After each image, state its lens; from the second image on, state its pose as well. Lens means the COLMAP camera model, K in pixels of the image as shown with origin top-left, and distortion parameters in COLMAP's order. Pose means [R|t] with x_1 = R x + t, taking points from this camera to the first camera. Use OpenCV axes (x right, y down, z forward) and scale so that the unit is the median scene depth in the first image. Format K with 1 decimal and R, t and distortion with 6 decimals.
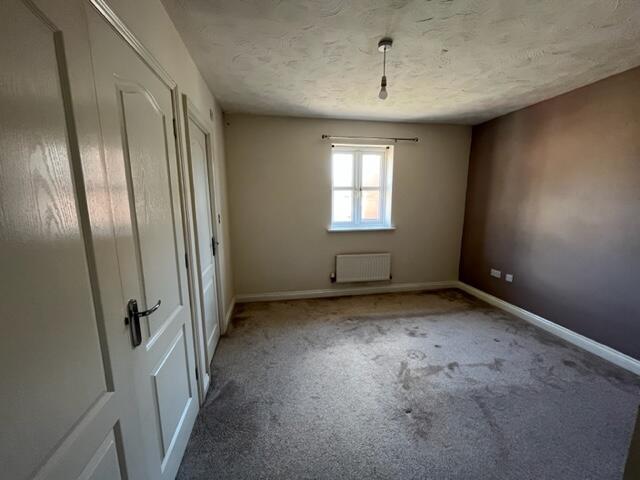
lens RADIAL K [[259.3, 0, 319.1], [0, 259.3, 236.9], [0, 0, 1]] dist [-0.001340, -0.000273]
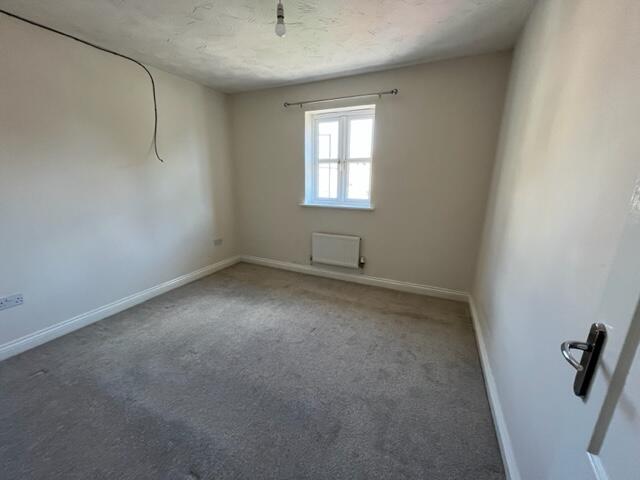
lens RADIAL K [[259.3, 0, 320.9], [0, 259.3, 243.7], [0, 0, 1]] dist [-0.001340, -0.000273]
pose [[0.824207, 0.152209, -0.545450, 0.625445], [-0.105286, 0.987595, 0.116498, -0.003176], [0.556416, -0.038591, 0.830007, 0.218933]]
